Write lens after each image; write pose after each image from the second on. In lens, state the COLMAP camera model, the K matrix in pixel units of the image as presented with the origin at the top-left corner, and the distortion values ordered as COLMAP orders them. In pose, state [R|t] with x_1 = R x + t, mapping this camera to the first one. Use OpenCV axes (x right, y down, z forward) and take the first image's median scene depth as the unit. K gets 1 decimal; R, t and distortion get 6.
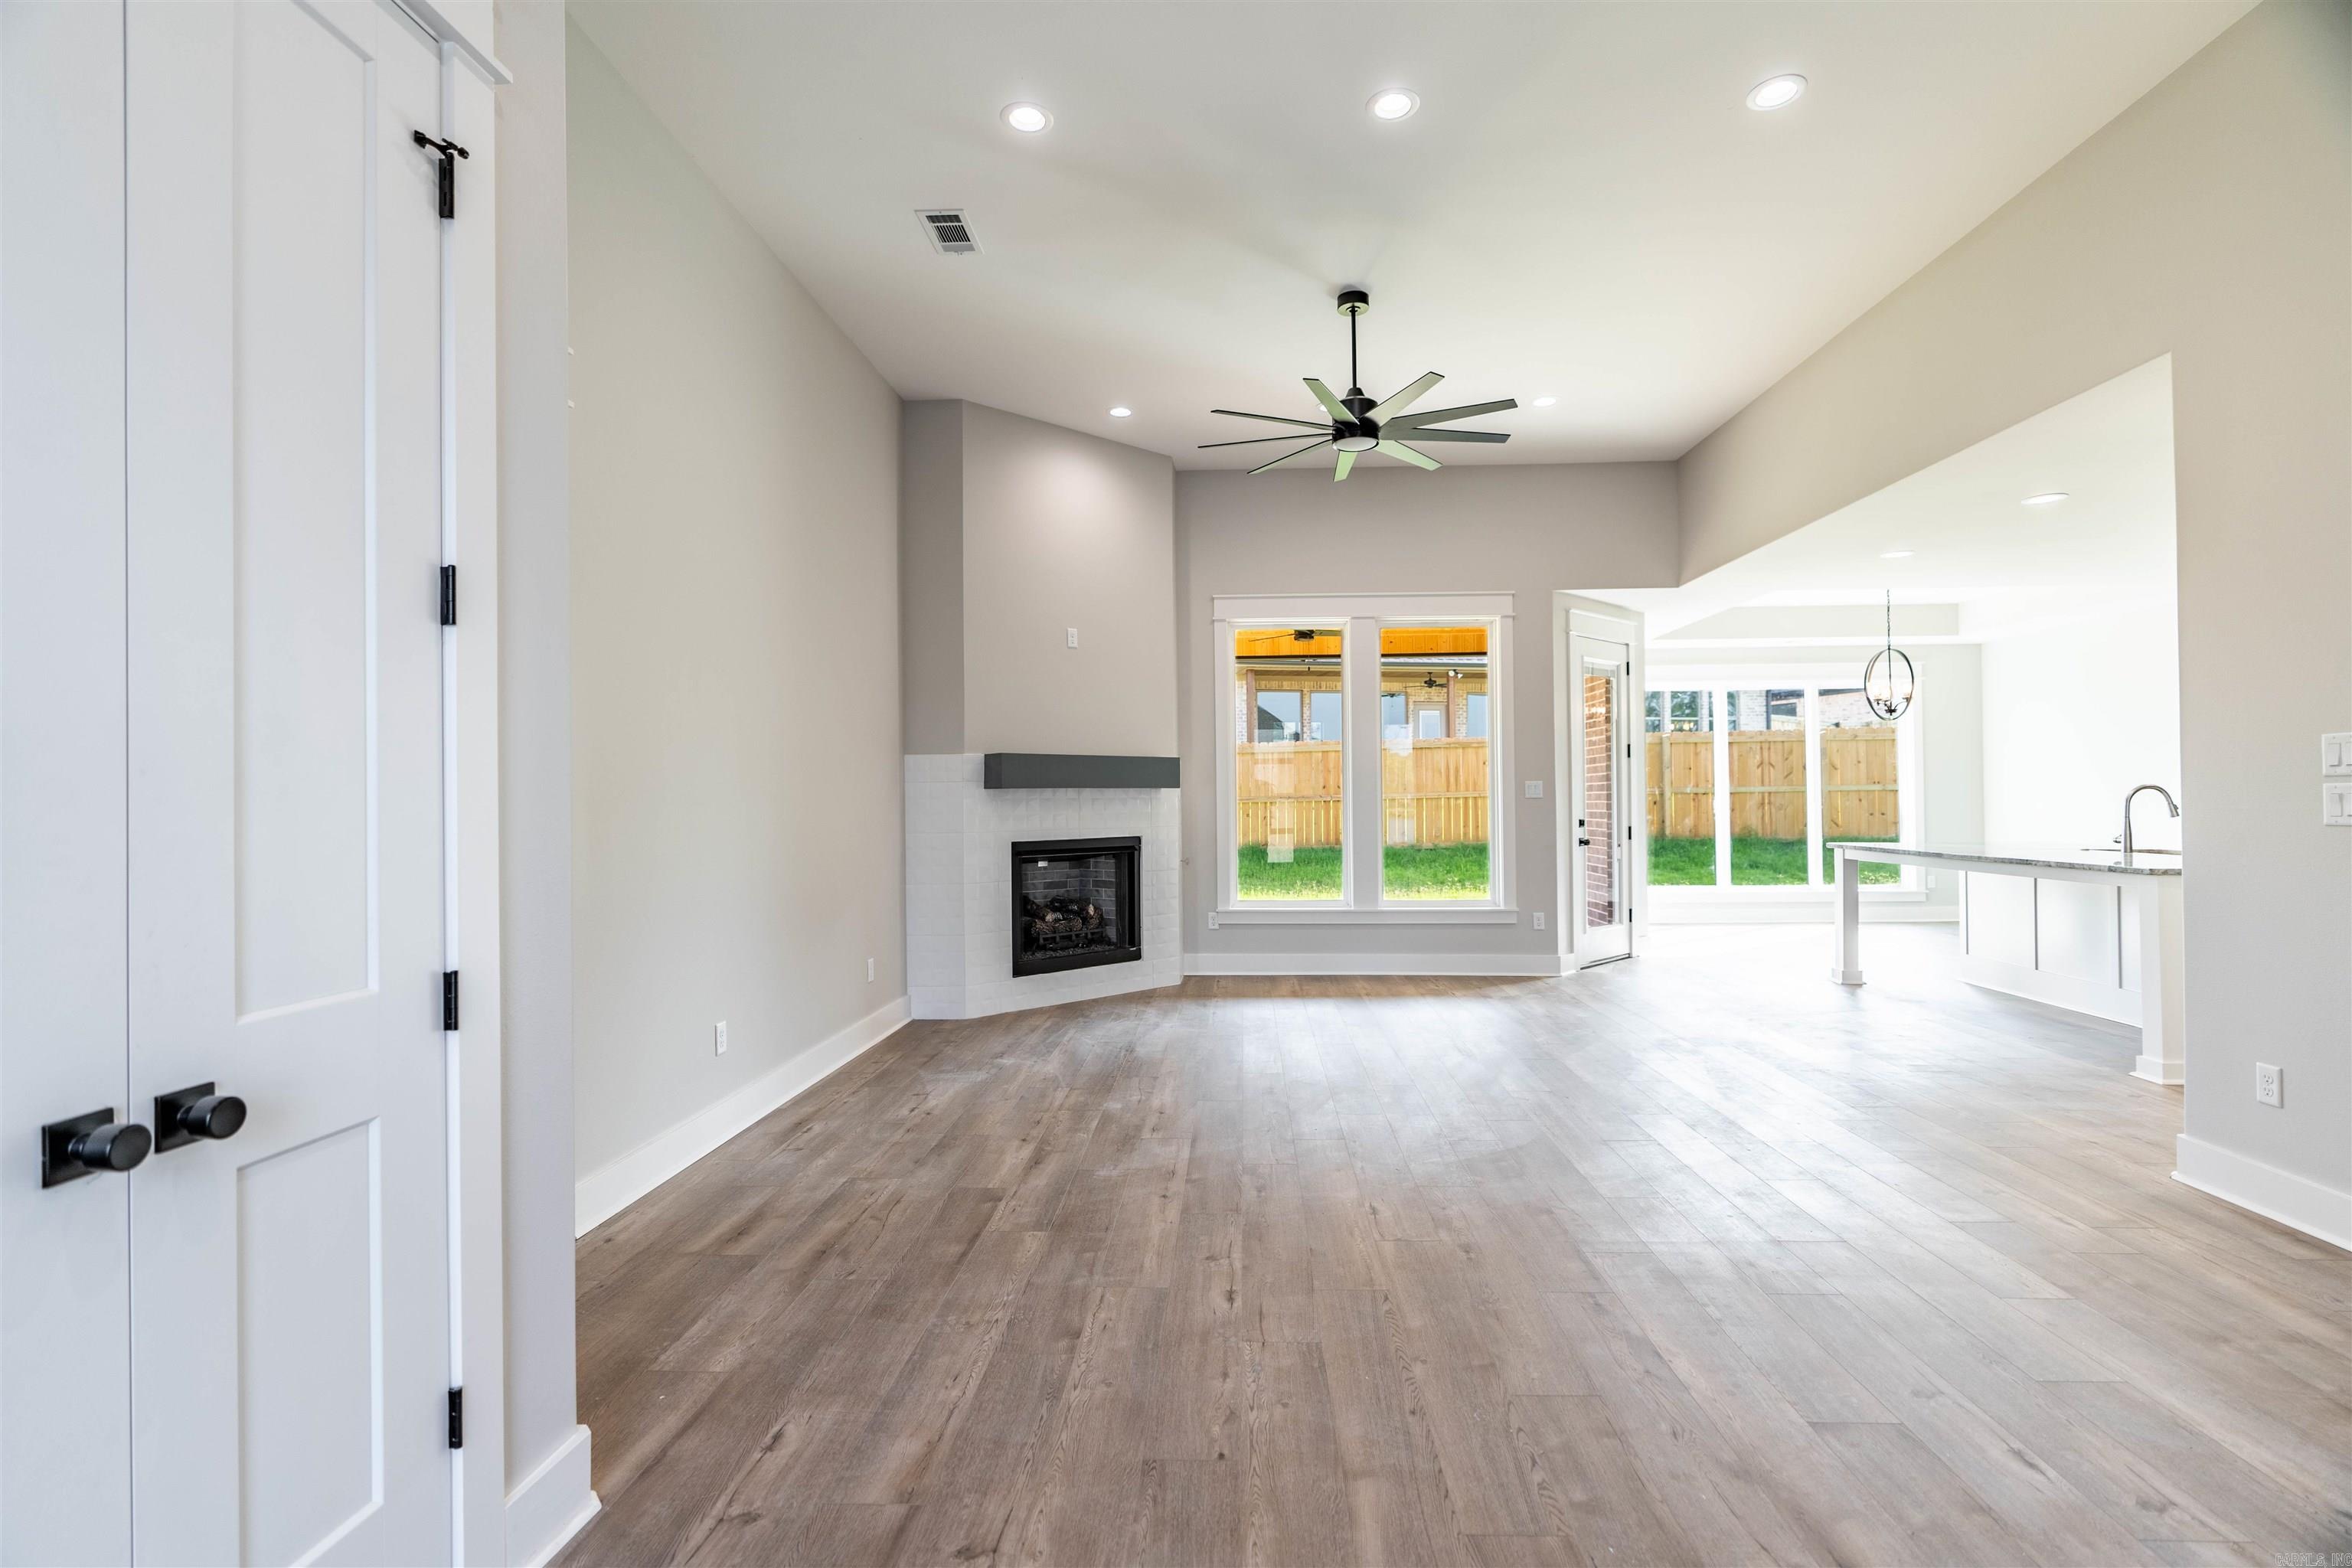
lens RADIAL K [[1085.9, 0, 1209.3], [0, 1085.9, 794.7], [0, 0, 1]] dist [0.024833, -0.000434]
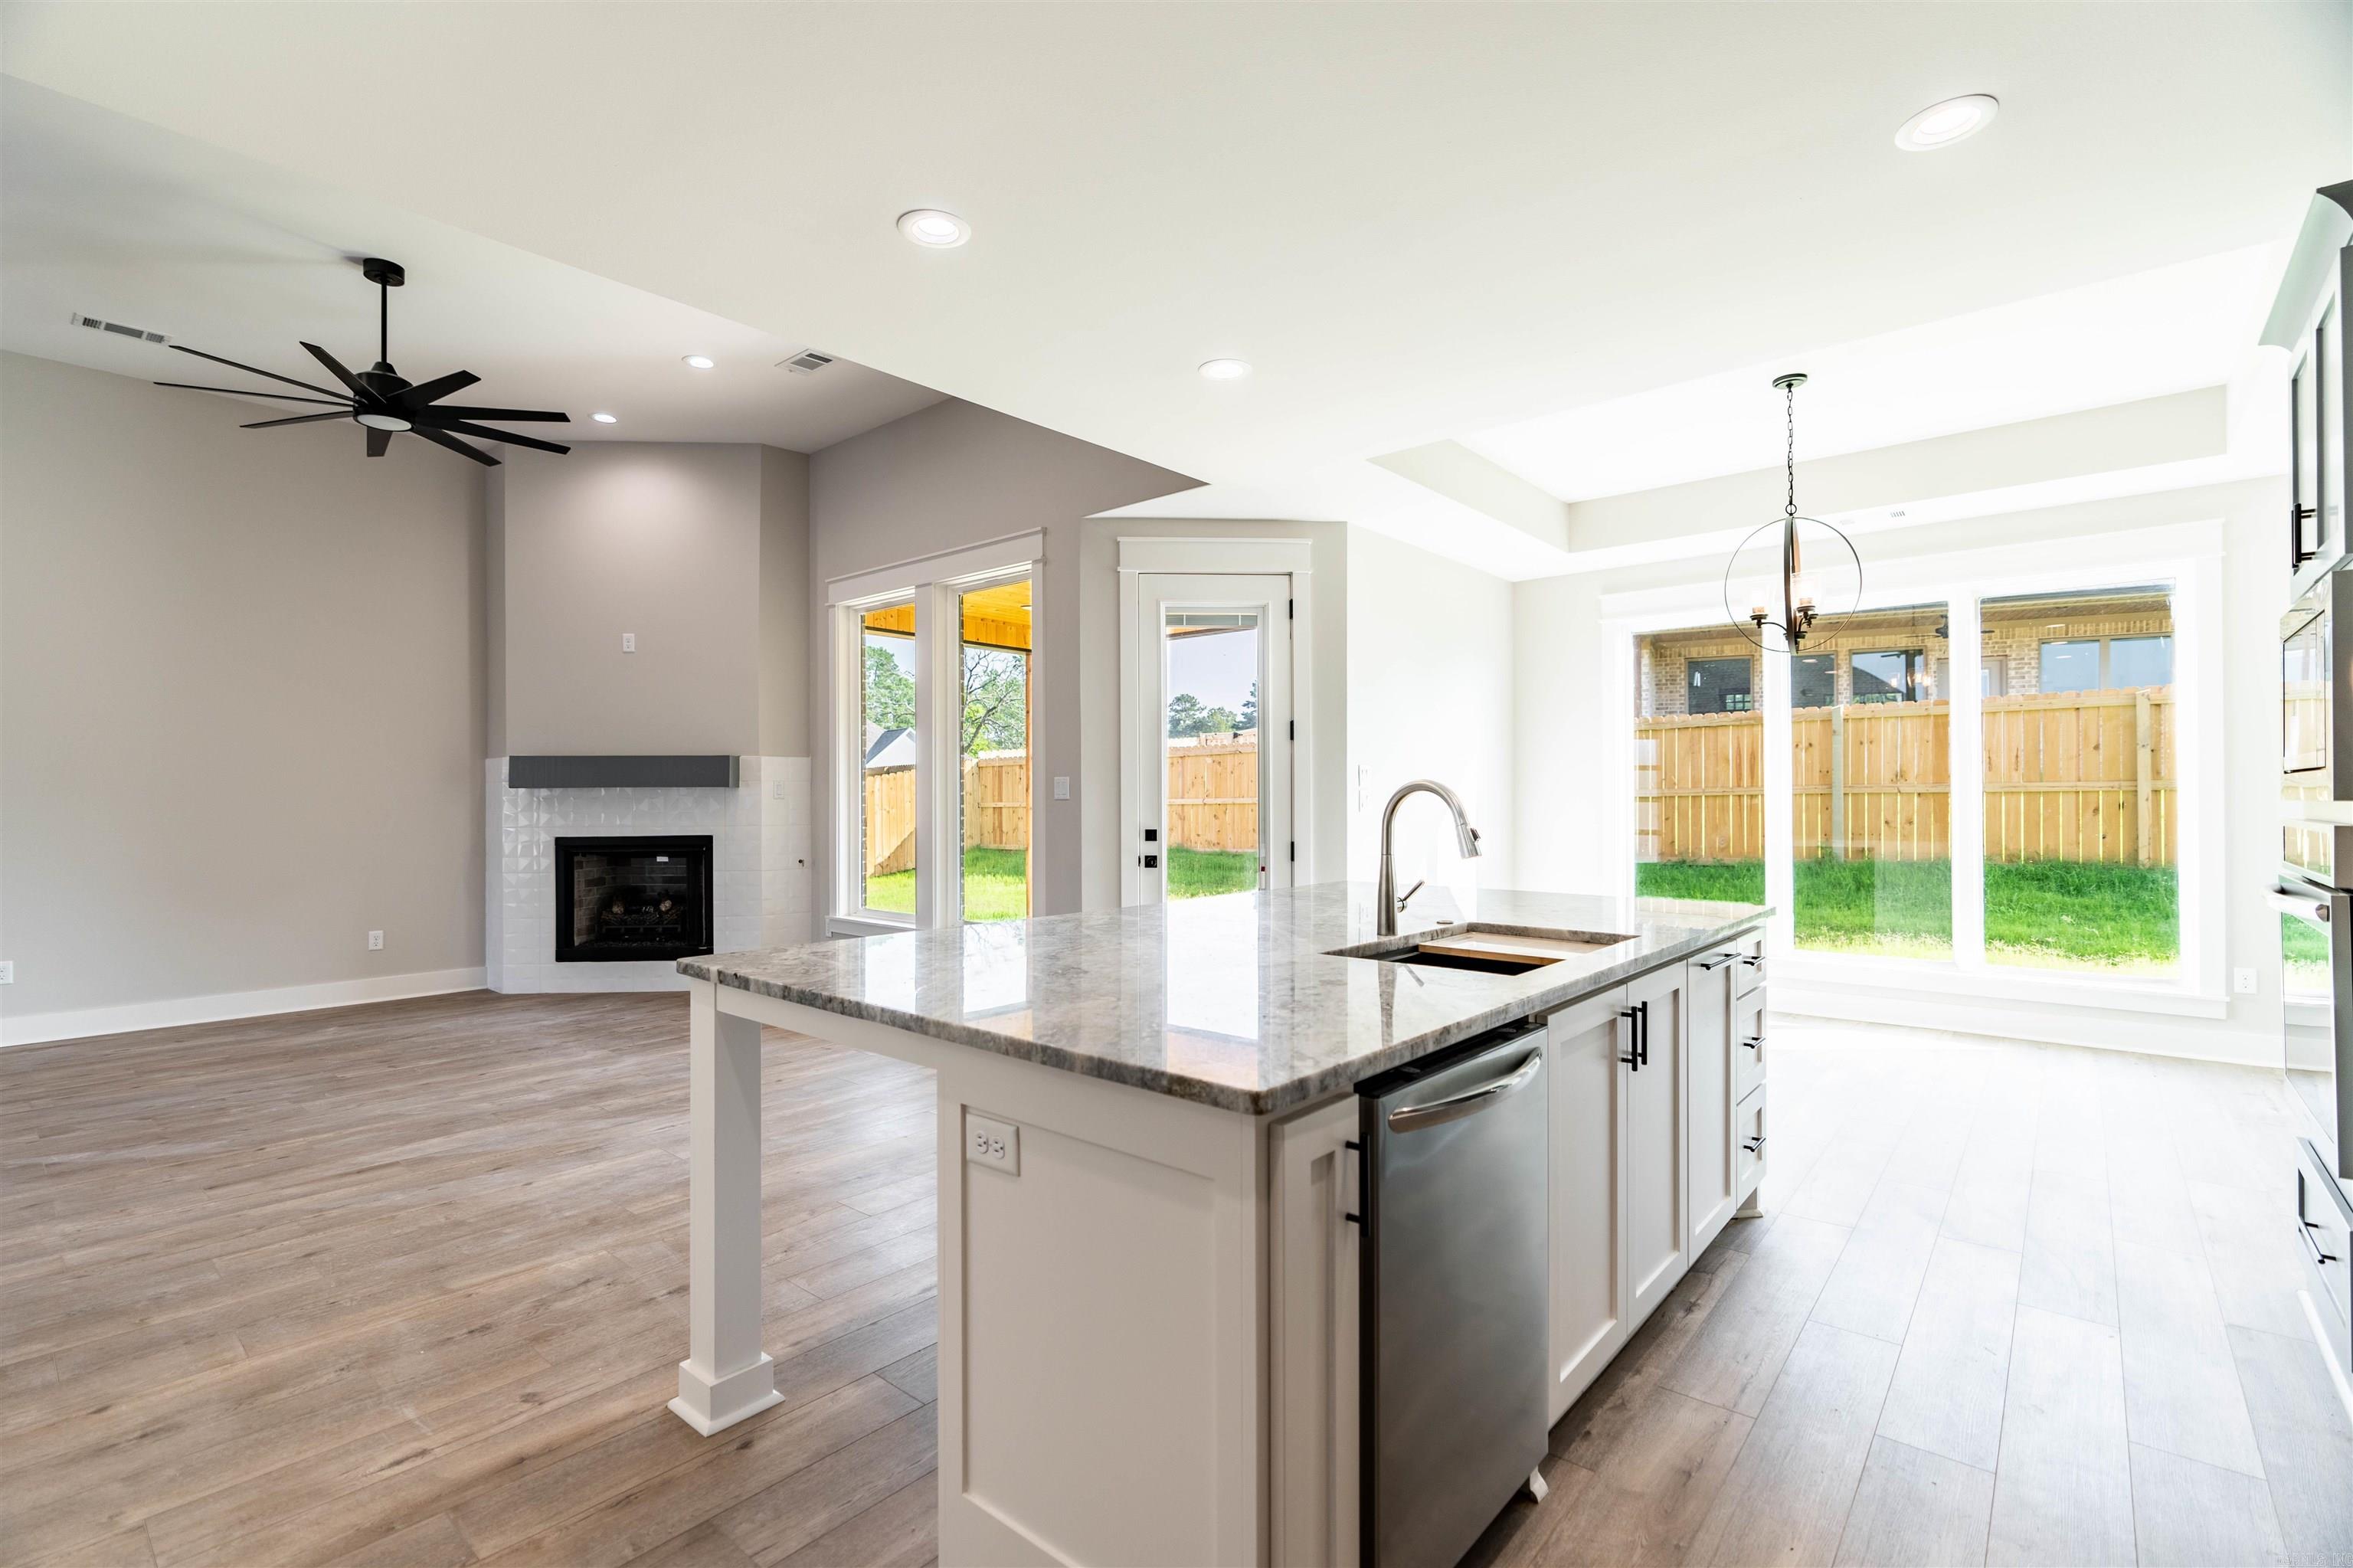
lens RADIAL K [[1063.4, 0, 1167.9], [0, 1063.4, 801.2], [0, 0, 1]] dist [-0.000754, 0.000067]
pose [[0.772220, 0.009427, -0.635285, 0.915034], [-0.000232, 0.999894, 0.014555, -0.007664], [0.635355, -0.011092, 0.772141, 0.535860]]
